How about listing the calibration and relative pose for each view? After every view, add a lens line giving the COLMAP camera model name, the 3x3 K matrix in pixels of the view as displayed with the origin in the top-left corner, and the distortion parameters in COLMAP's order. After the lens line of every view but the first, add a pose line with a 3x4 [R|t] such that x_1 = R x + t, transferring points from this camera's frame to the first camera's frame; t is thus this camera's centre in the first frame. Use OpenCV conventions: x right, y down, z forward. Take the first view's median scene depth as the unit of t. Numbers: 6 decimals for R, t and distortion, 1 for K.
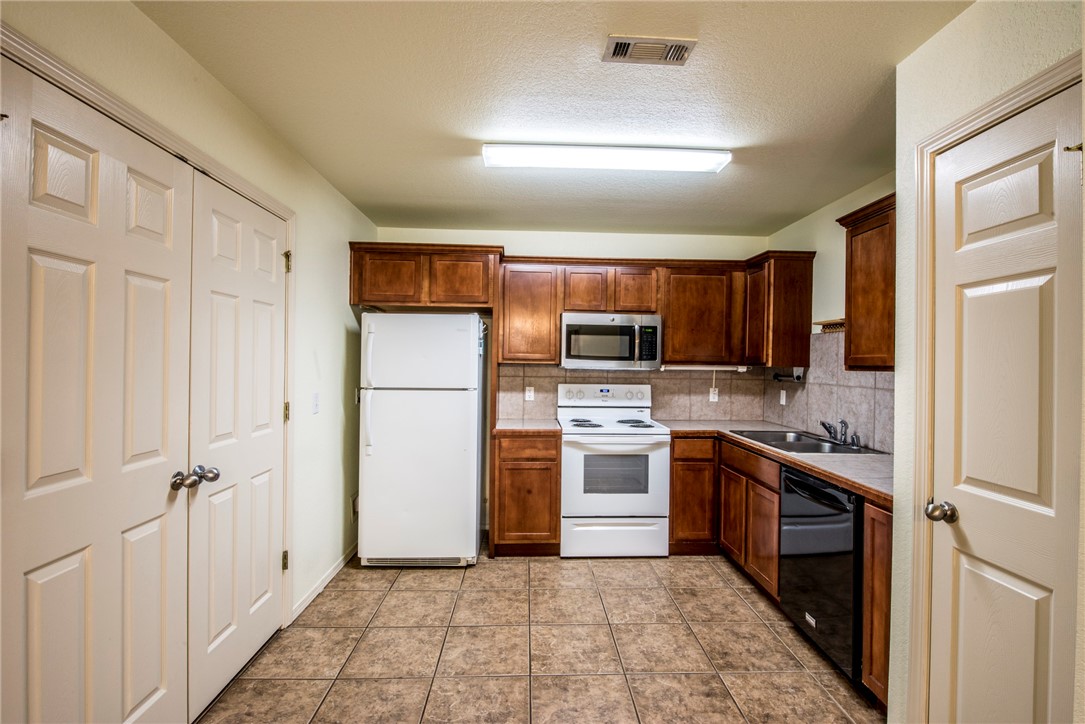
lens RADIAL K [[495.4, 0, 542.5], [0, 495.4, 362.0], [0, 0, 1]] dist [-0.003696, -0.000256]
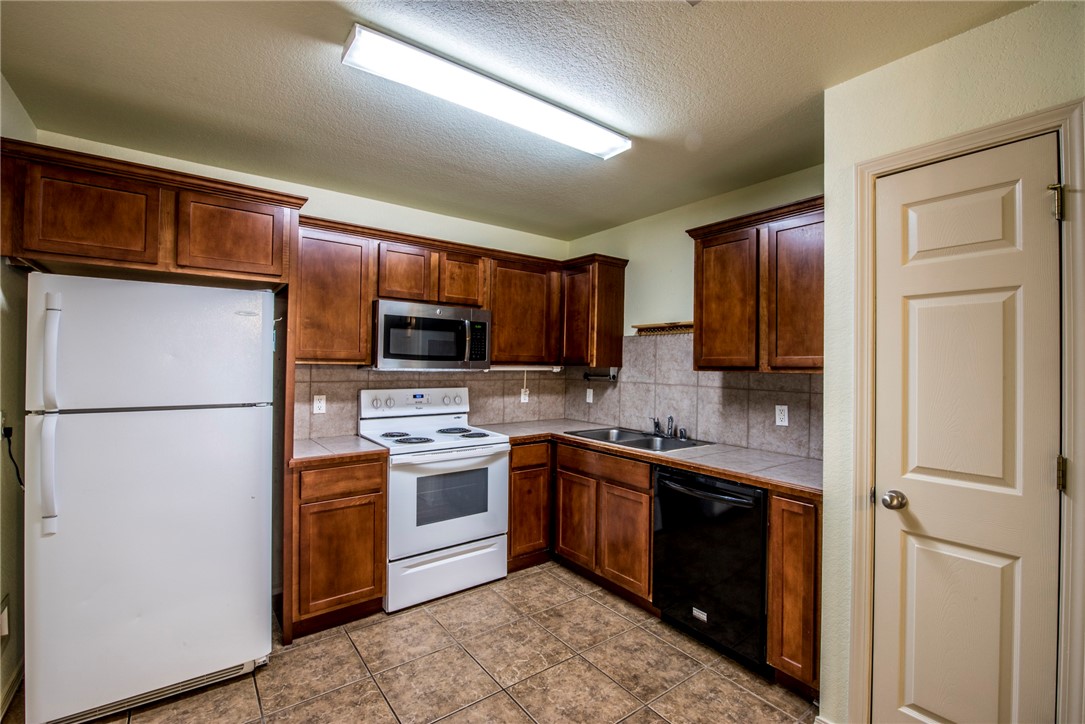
lens RADIAL K [[471.7, 0, 542.5], [0, 471.7, 362.0], [0, 0, 1]] dist [-0.013743, -0.001141]
pose [[0.818258, -0.000738, 0.574851, -0.190596], [-0.001243, 0.999995, 0.003053, -0.003615], [-0.574850, -0.003213, 0.818252, 0.261225]]
